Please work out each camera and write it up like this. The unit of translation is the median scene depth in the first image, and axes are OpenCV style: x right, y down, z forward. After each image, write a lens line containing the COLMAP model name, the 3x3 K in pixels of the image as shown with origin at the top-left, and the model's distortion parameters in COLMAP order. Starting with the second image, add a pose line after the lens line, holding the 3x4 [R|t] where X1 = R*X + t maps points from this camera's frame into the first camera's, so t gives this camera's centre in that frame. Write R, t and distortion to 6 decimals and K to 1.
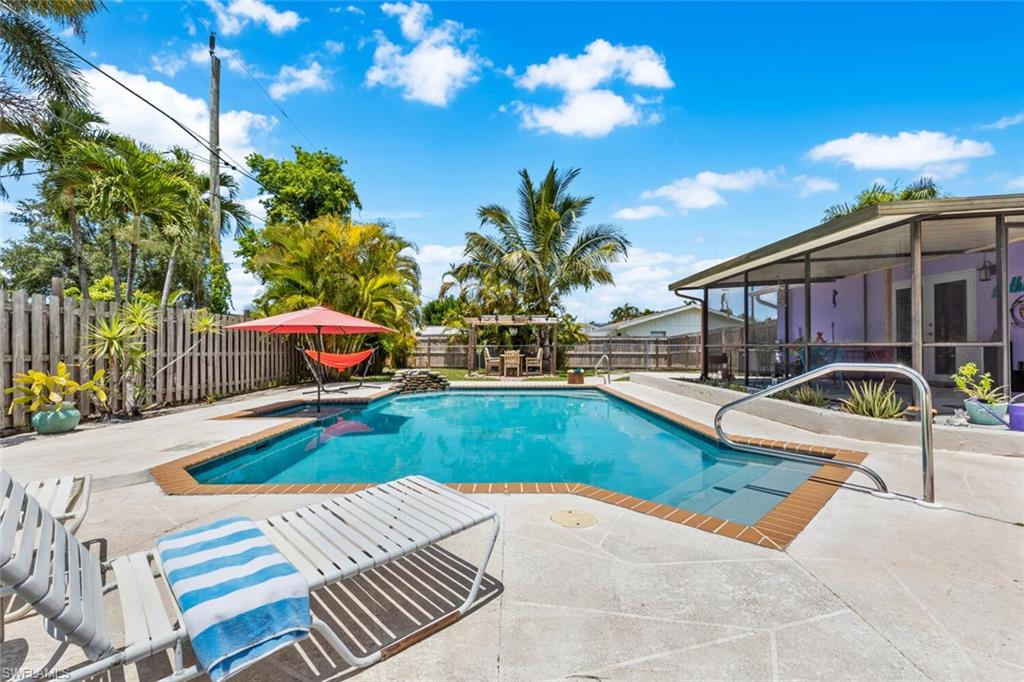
lens RADIAL K [[428.6, 0, 512.0], [0, 428.6, 341.0], [0, 0, 1]] dist [-0.000310, 0.000054]
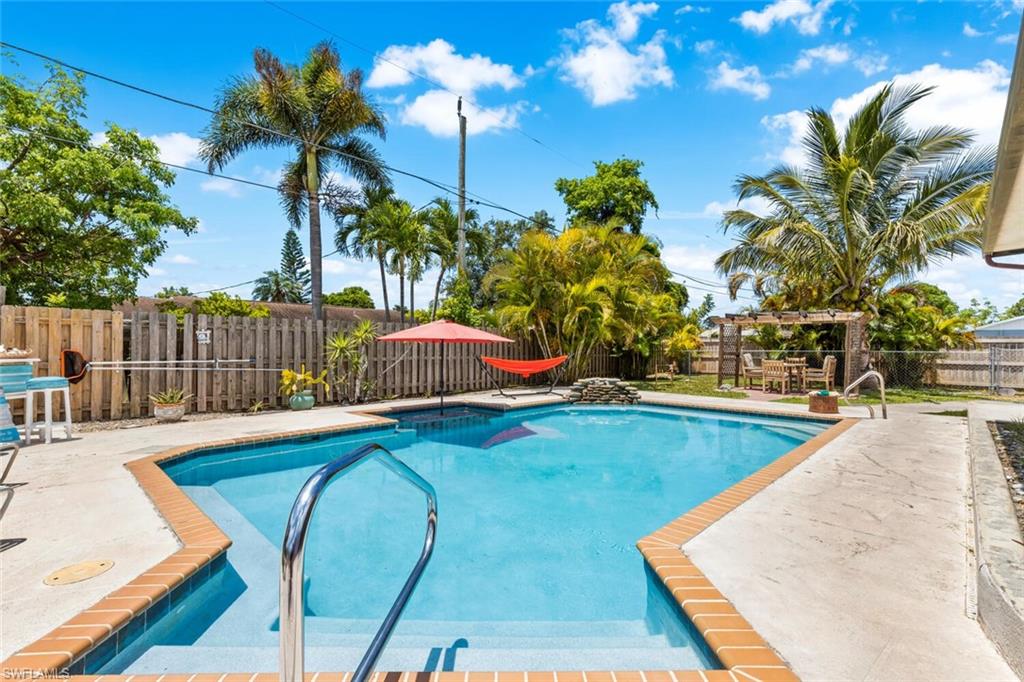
lens RADIAL K [[445.6, 0, 549.8], [0, 445.6, 338.4], [0, 0, 1]] dist [-0.000406, 0.009029]
pose [[0.739228, -0.005433, -0.673434, 0.335118], [0.003438, 0.999985, -0.004293, -0.016835], [0.673447, 0.000858, 0.739235, 0.208380]]
